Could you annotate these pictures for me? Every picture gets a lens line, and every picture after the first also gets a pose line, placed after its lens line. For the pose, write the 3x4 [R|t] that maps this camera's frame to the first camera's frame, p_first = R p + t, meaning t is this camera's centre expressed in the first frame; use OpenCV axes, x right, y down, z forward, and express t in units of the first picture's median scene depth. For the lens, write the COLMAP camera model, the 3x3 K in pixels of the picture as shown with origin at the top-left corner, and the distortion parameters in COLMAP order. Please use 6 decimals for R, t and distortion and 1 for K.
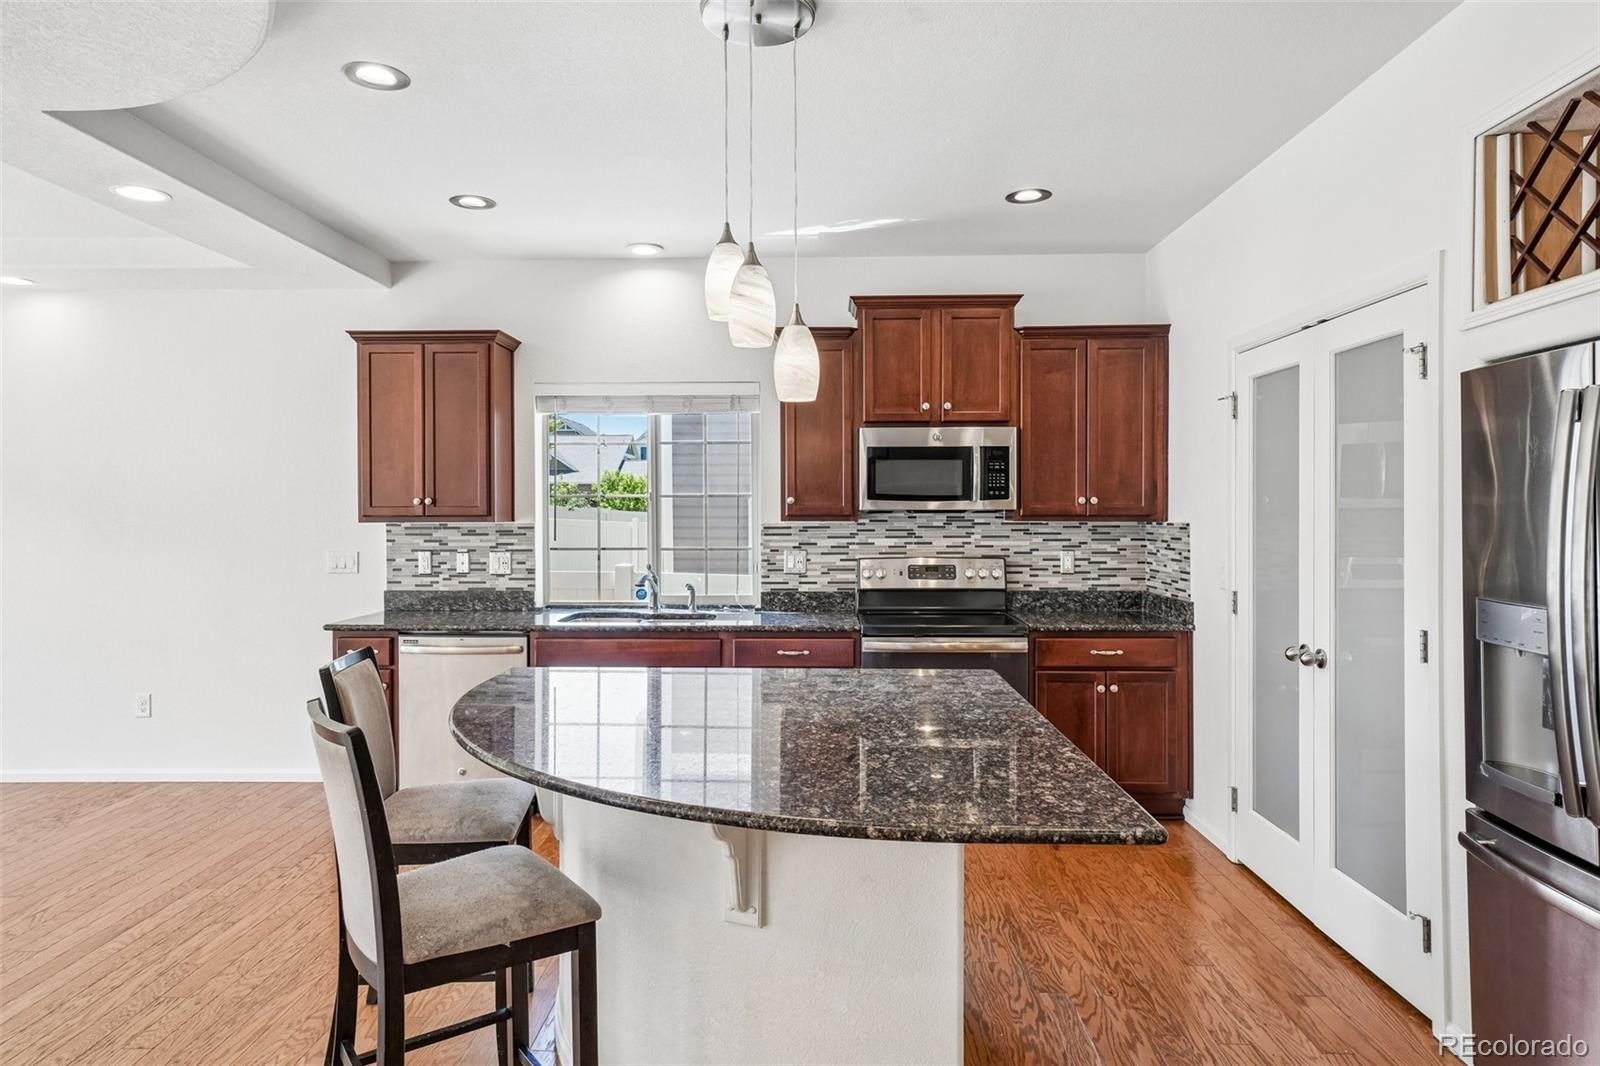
lens RADIAL K [[955.5, 0, 800.3], [0, 955.5, 518.7], [0, 0, 1]] dist [0.000652, 0.000001]
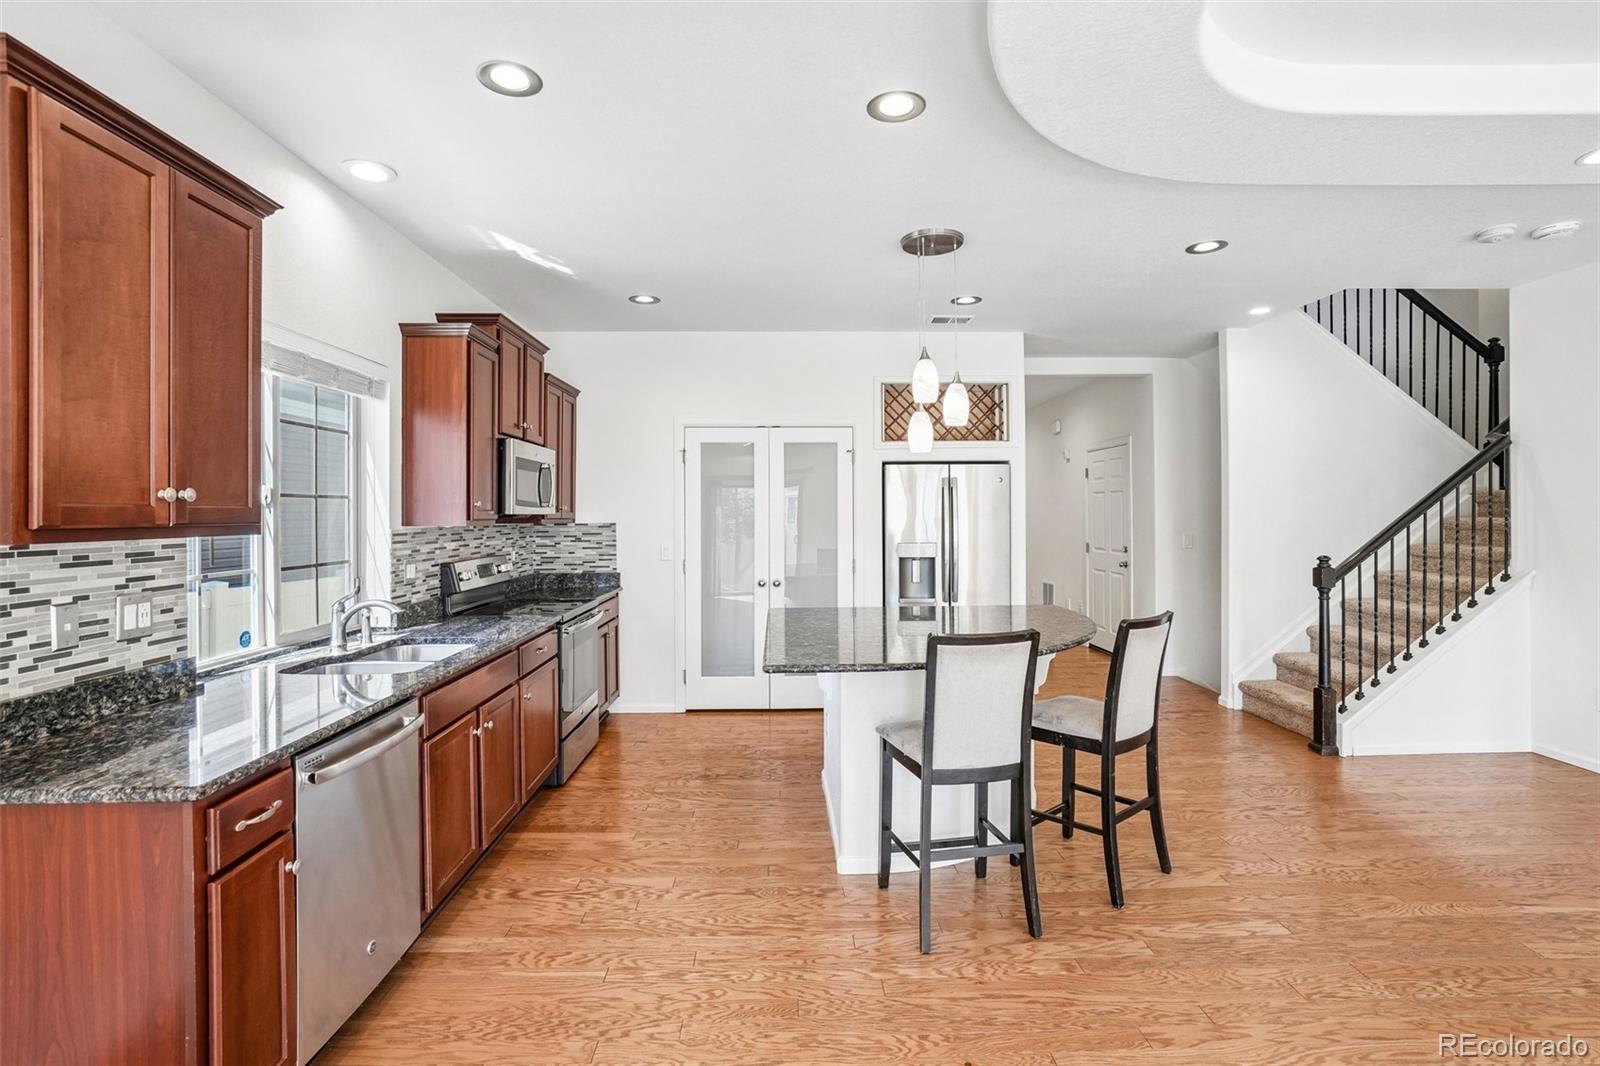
lens RADIAL K [[743.7, 0, 793.2], [0, 743.7, 516.7], [0, 0, 1]] dist [-0.065110, 0.027002]
pose [[-0.044880, -0.000896, 0.998992, -0.744543], [0.013178, 0.999912, 0.001489, -0.003482], [-0.998905, 0.013231, -0.044864, 0.683555]]
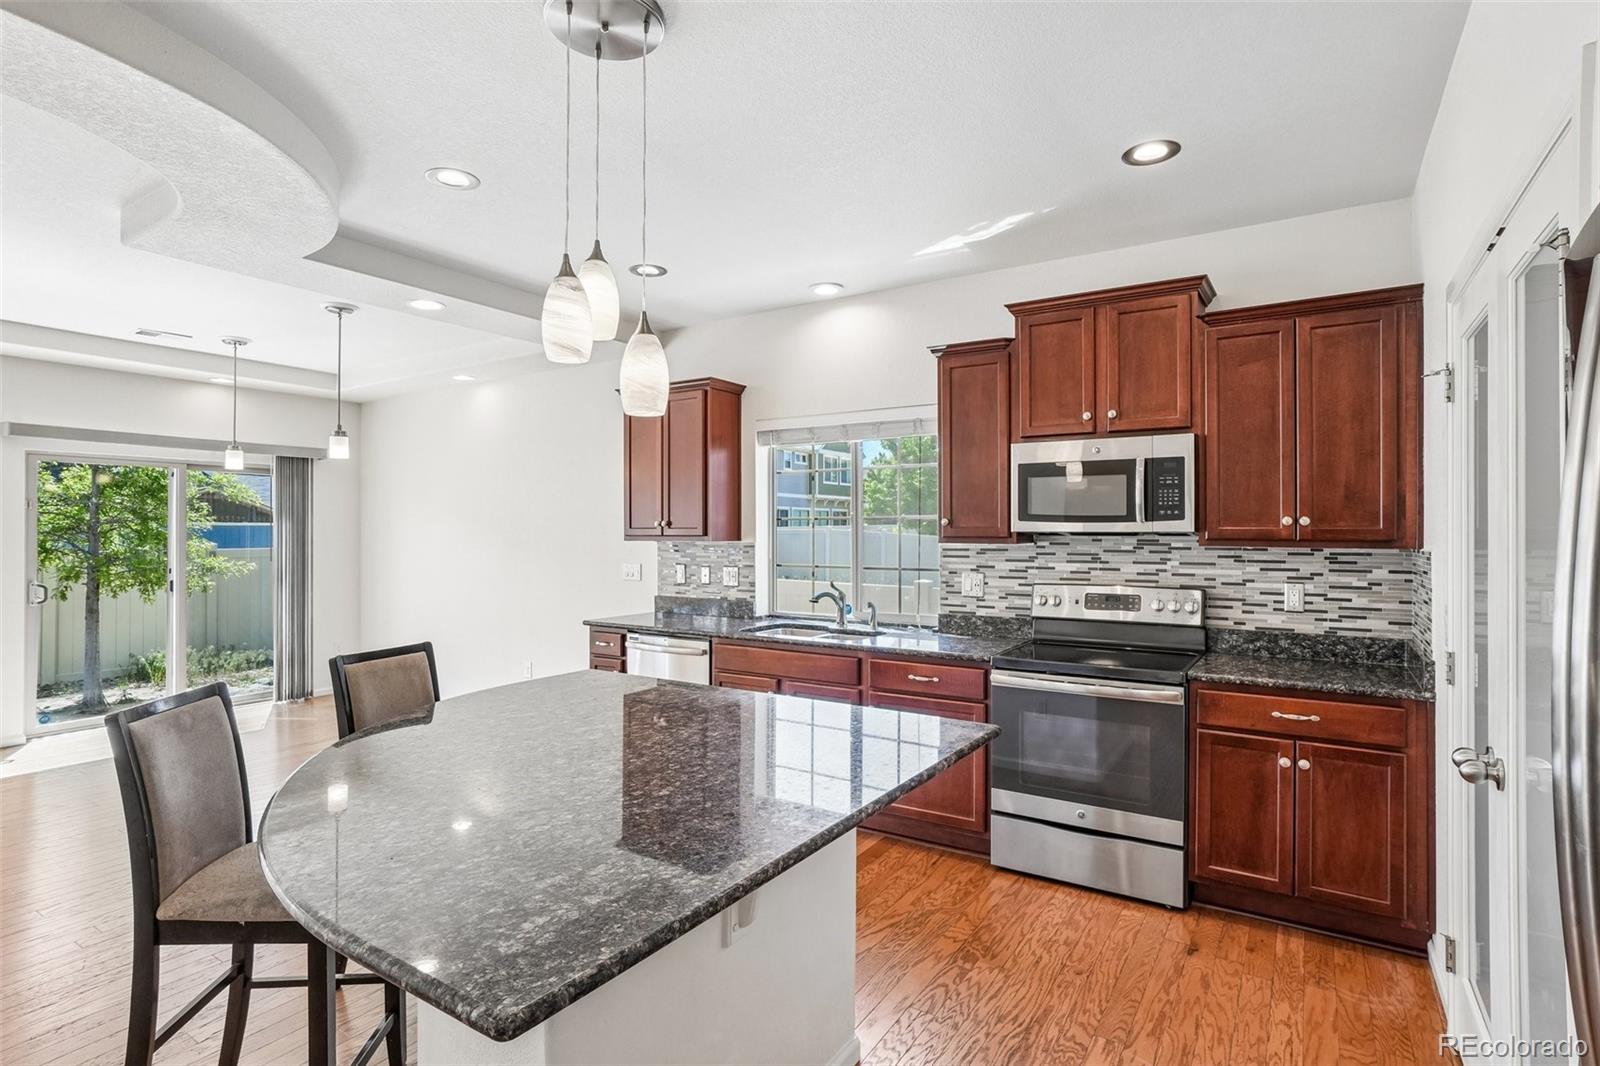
lens RADIAL K [[803.7, 0, 800.0], [0, 803.7, 533.0], [0, 0, 1]] dist [-0.040529, 0.022615]
pose [[0.853075, 0.004287, -0.521770, 0.279743], [-0.007786, 0.999960, -0.004514, -0.002855], [0.521730, 0.007913, 0.853074, 0.214062]]
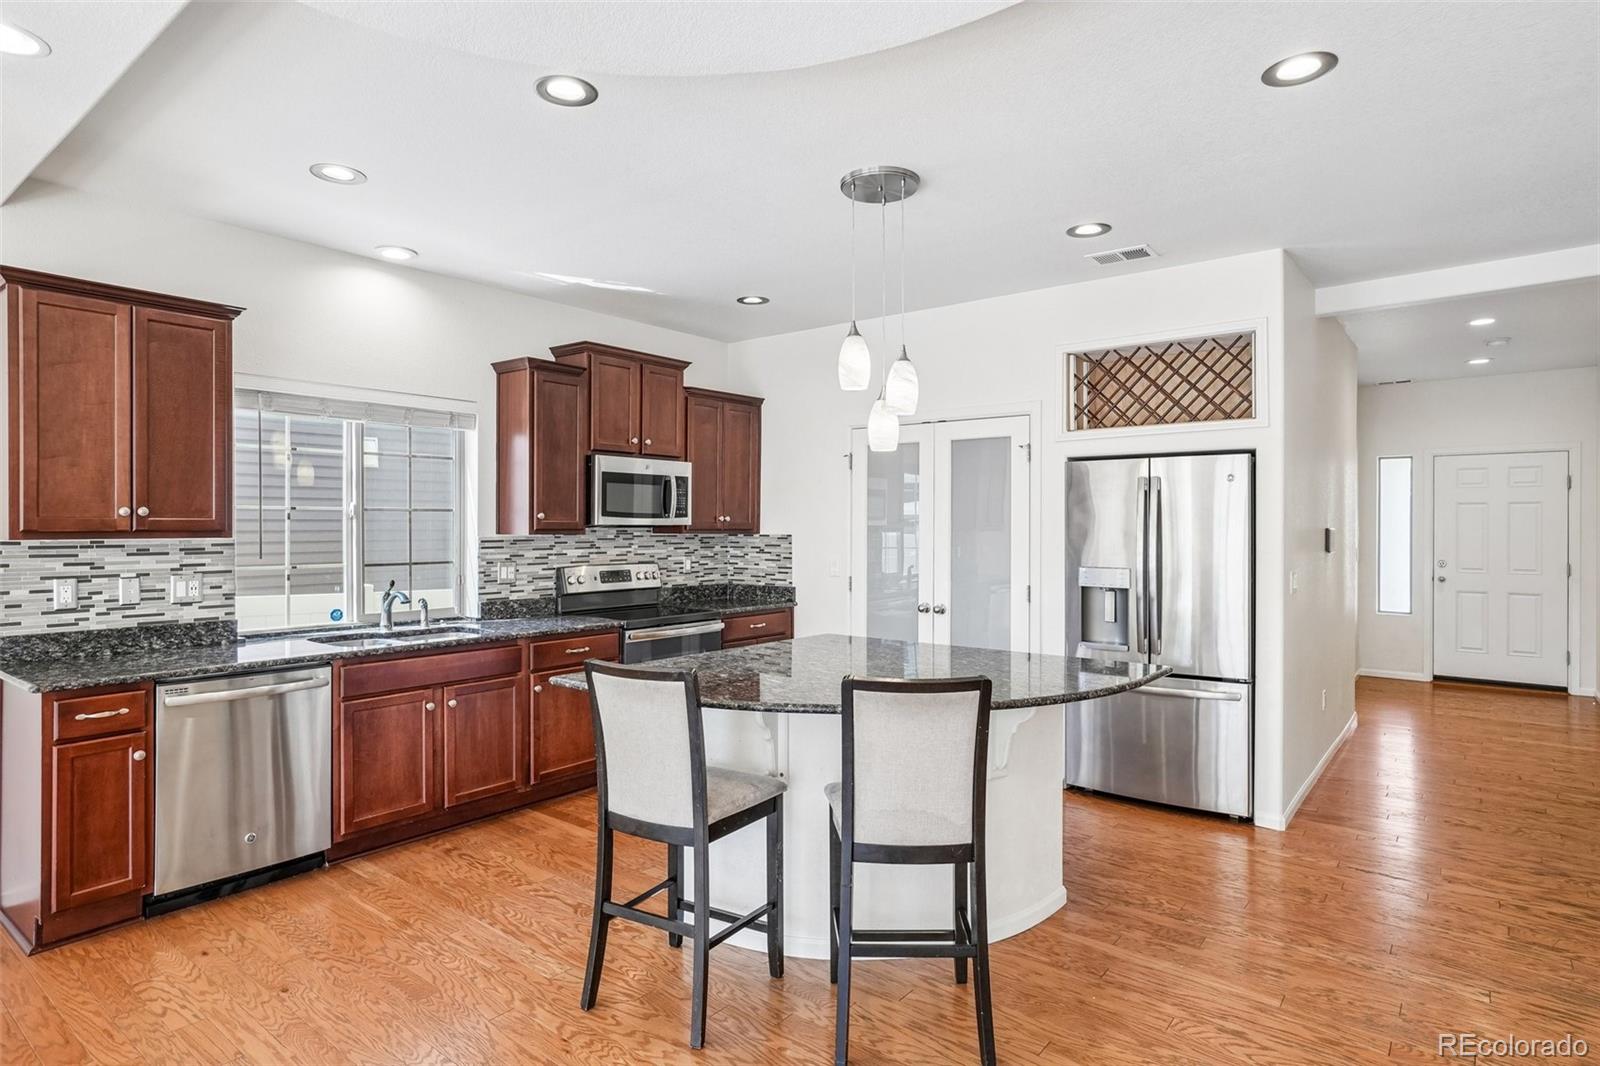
lens RADIAL K [[864.8, 0, 797.7], [0, 864.8, 530.6], [0, 0, 1]] dist [-0.027505, 0.021483]
pose [[0.603737, -0.001275, 0.797182, -0.600930], [0.003182, 0.999995, -0.000811, -0.000563], [-0.797177, 0.003026, 0.603738, 0.154897]]
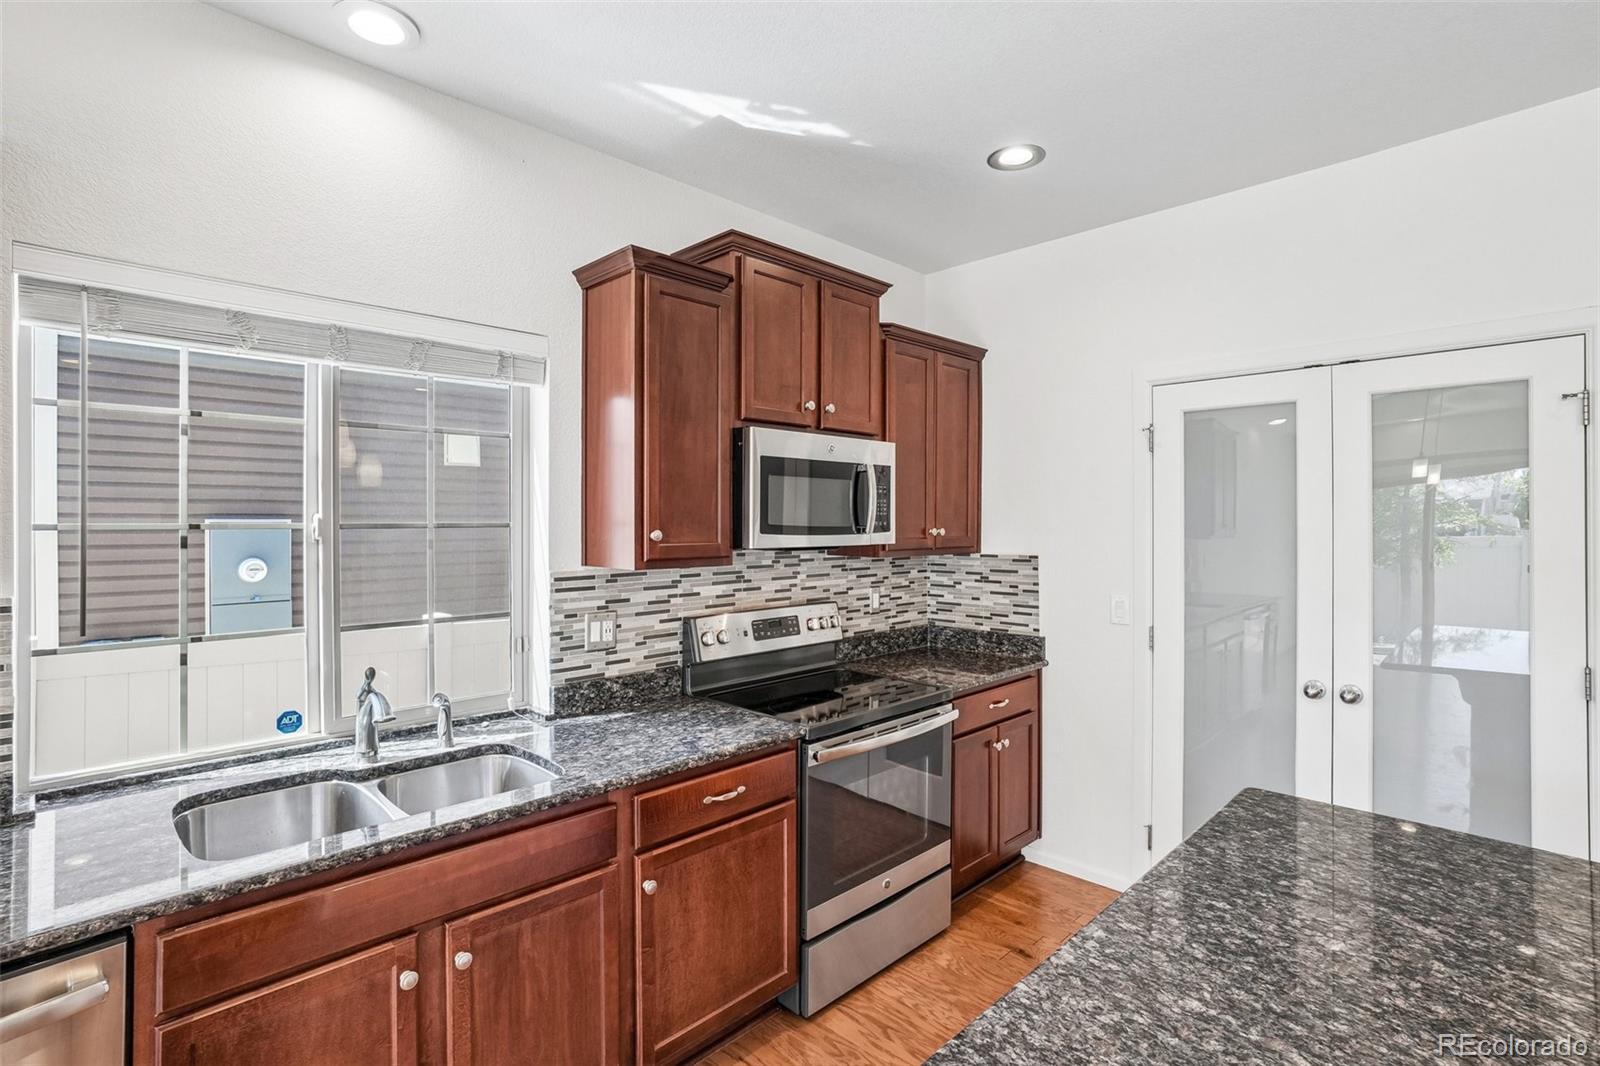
lens RADIAL K [[761.0, 0, 796.4], [0, 761.0, 519.0], [0, 0, 1]] dist [-0.044301, 0.018411]
pose [[0.694370, 0.003392, 0.719610, -0.283718], [0.006920, 0.999911, -0.011392, -0.022794], [-0.719585, 0.012890, 0.694285, 0.576505]]
